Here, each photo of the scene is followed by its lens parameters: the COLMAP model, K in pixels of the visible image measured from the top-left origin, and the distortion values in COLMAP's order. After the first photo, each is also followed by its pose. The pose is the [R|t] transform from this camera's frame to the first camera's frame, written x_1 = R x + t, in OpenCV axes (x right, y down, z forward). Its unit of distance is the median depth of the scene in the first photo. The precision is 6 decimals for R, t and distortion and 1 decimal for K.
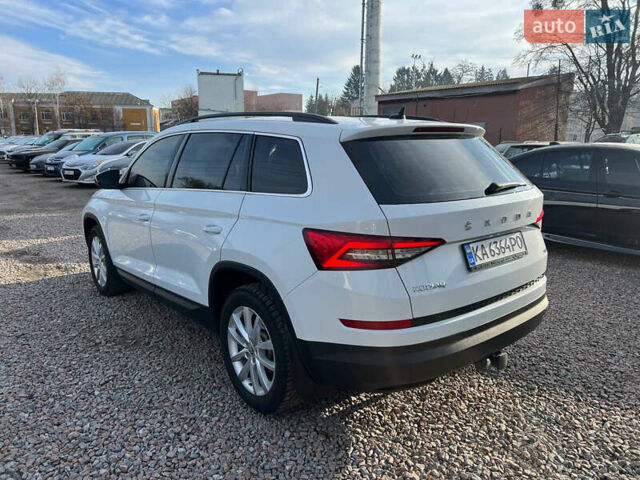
lens RADIAL K [[480.3, 0, 320.0], [0, 480.3, 240.0], [0, 0, 1]] dist [0.057562, -0.007518]
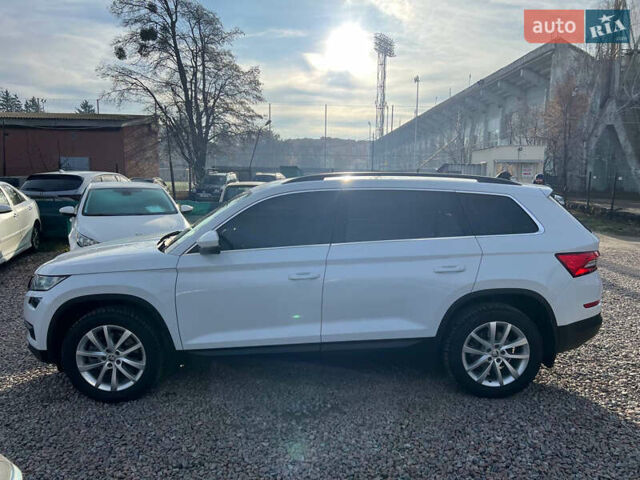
lens RADIAL K [[480.3, 0, 320.0], [0, 480.3, 240.0], [0, 0, 1]] dist [0.057562, -0.007518]
pose [[0.658074, -0.109413, 0.744961, -1.394133], [0.158209, 0.987392, 0.005262, -0.160764], [-0.736144, 0.114397, 0.667087, 0.424657]]
